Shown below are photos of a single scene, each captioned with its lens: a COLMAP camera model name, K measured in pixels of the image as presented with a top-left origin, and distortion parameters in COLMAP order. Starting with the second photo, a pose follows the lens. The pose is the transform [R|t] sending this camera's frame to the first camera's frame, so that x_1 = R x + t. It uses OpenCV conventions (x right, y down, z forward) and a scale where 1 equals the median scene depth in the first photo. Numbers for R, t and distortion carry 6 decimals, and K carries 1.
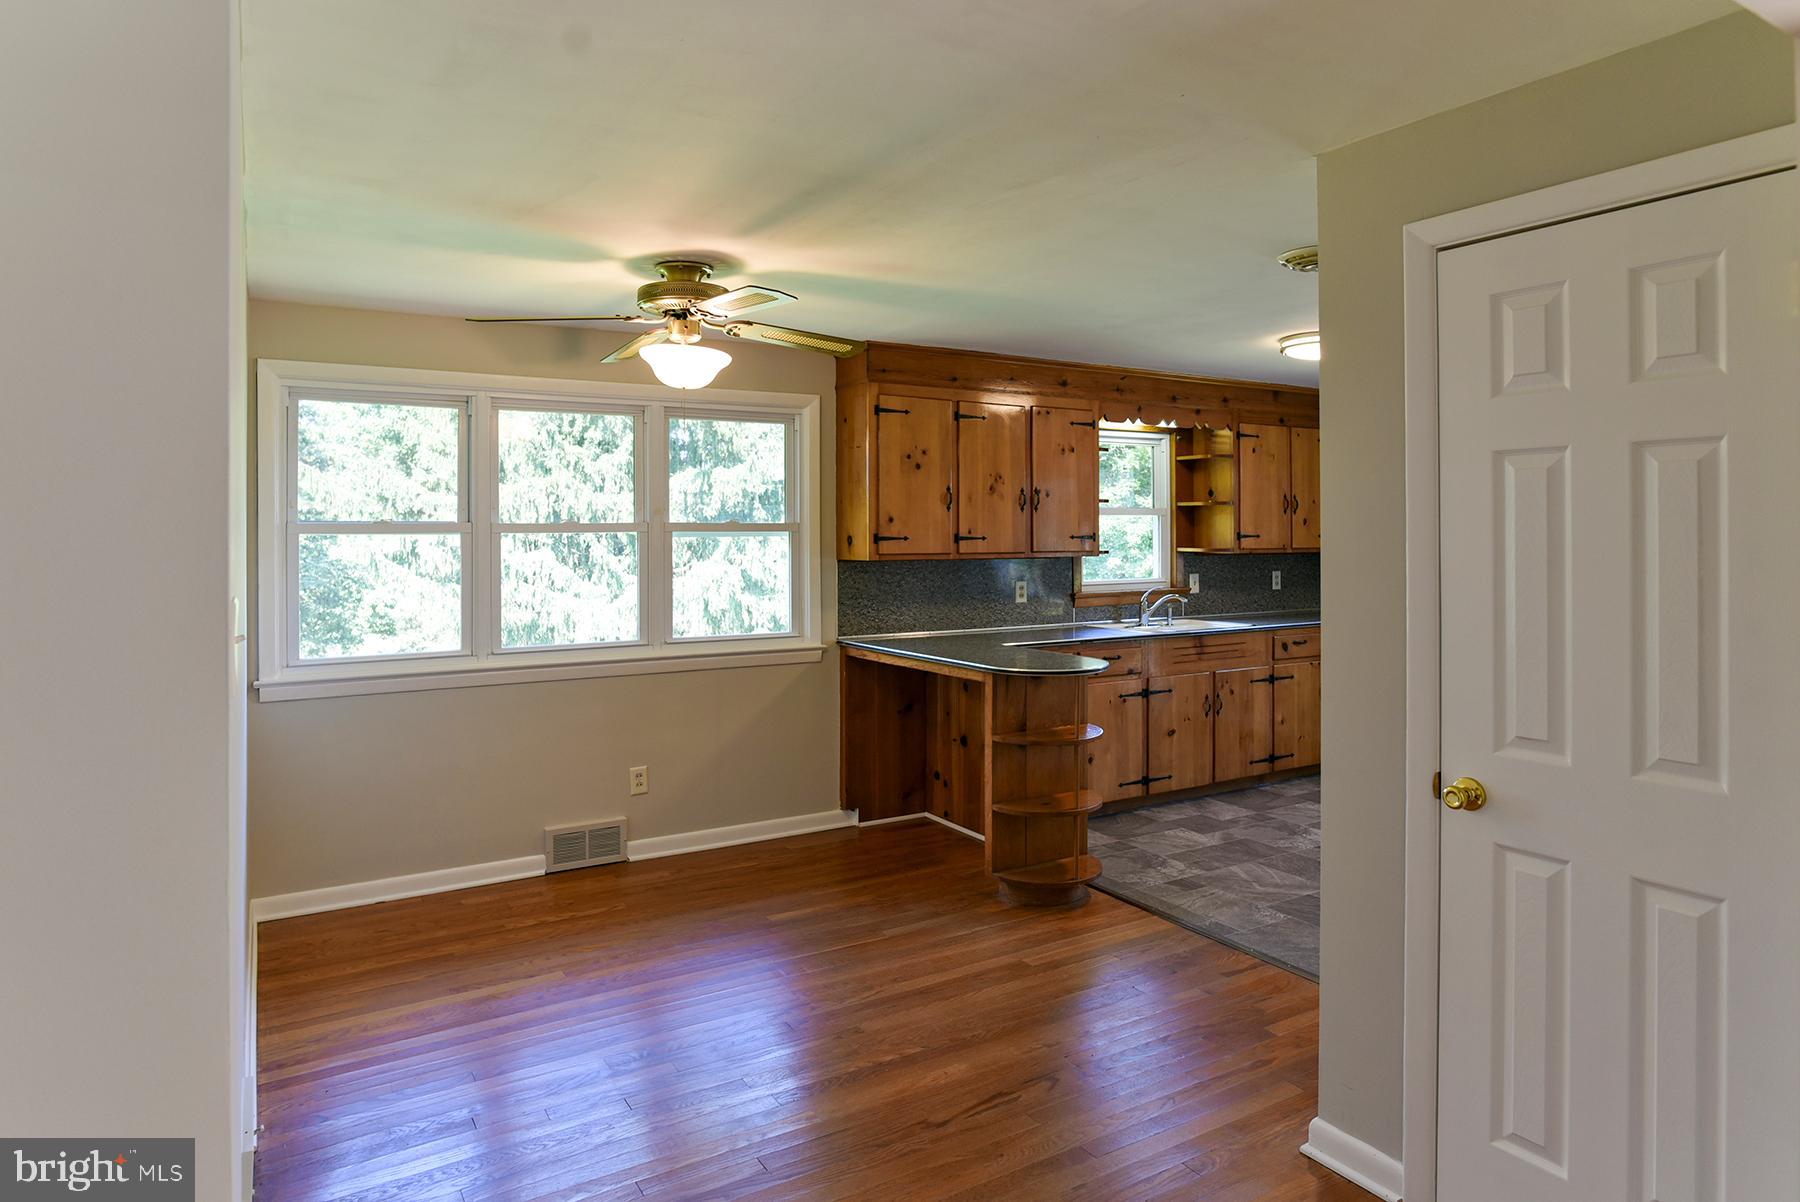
lens RADIAL K [[1087.7, 0, 890.1], [0, 1087.7, 525.4], [0, 0, 1]] dist [-0.000565, -0.000211]
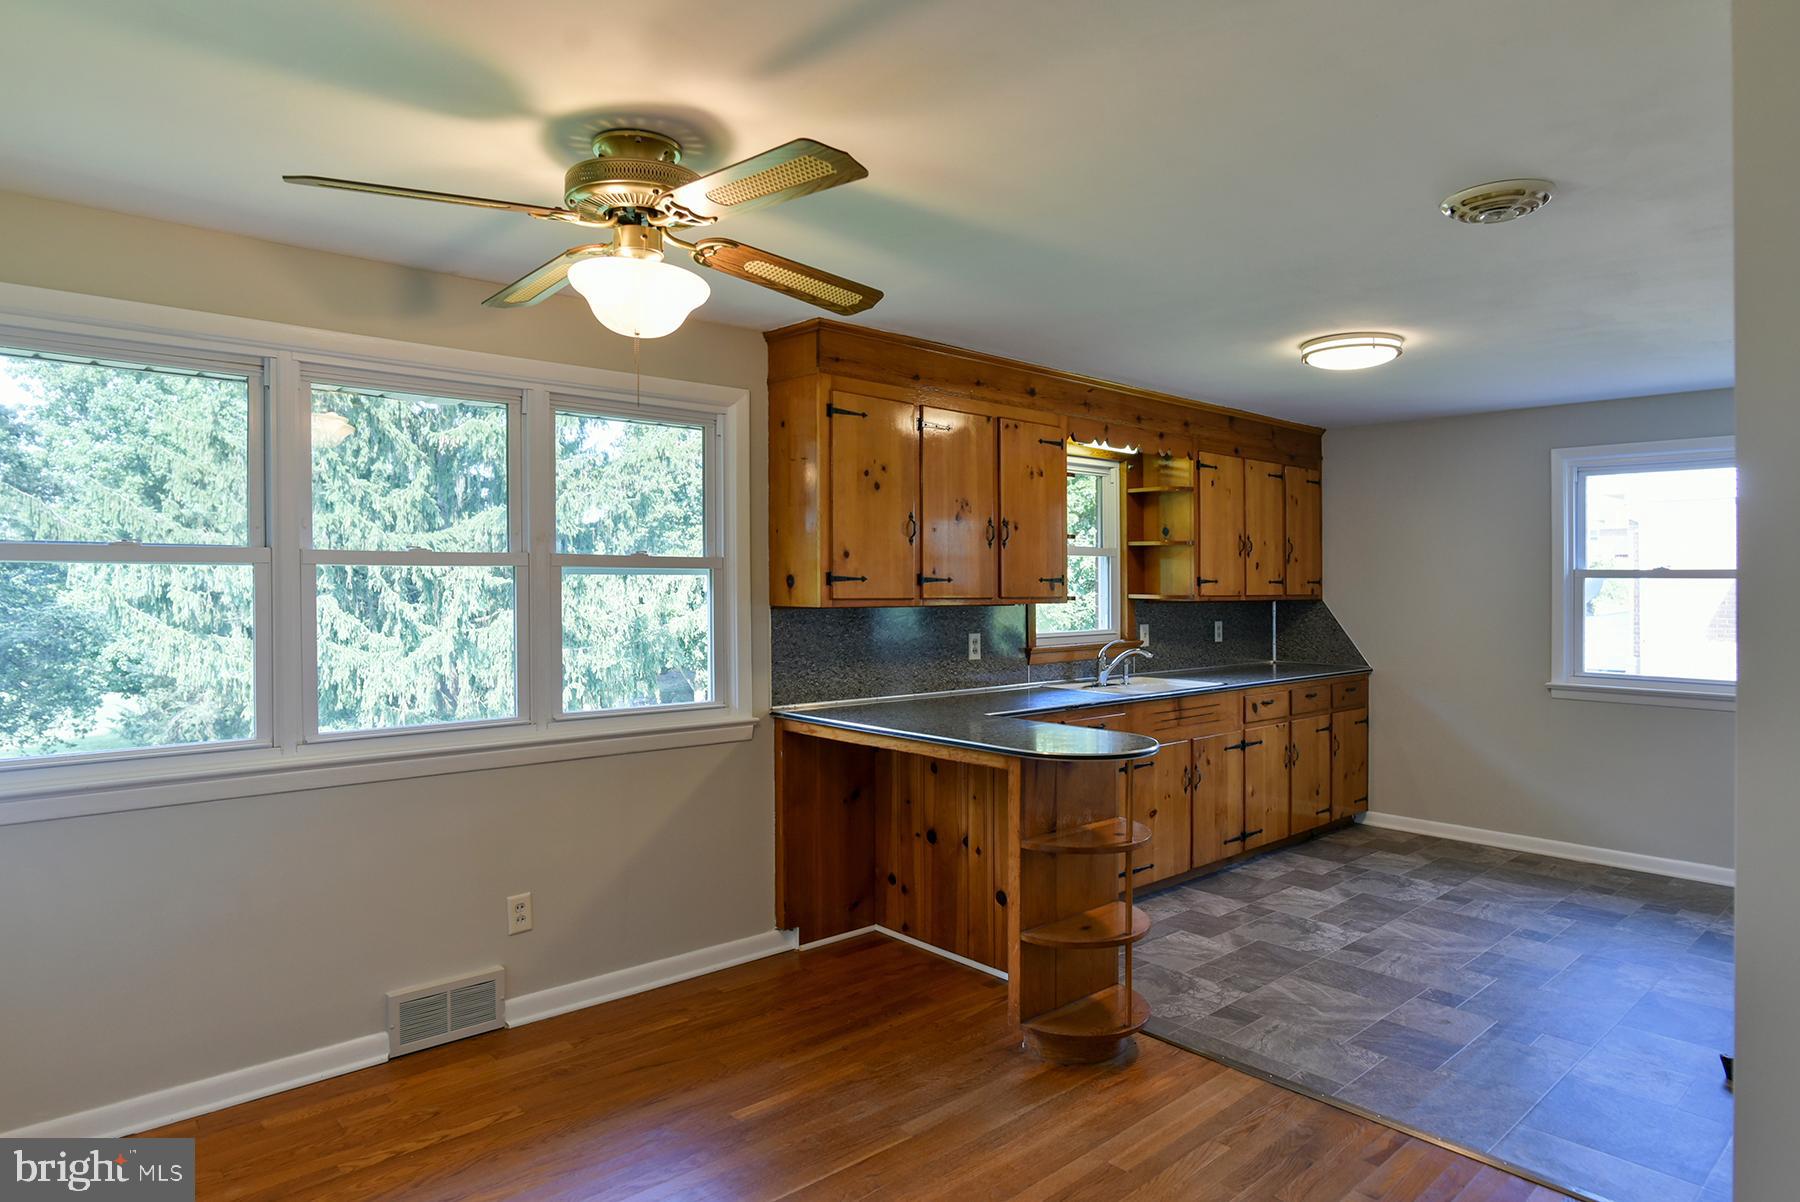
lens RADIAL K [[1140.8, 0, 900.0], [0, 1140.8, 601.0], [0, 0, 1]] dist [-0.029404, 0.022926]
pose [[0.986483, 0.003797, 0.163821, -0.081429], [-0.007807, 0.999685, 0.023842, 0.007280], [-0.163679, -0.024798, 0.986202, 0.173436]]
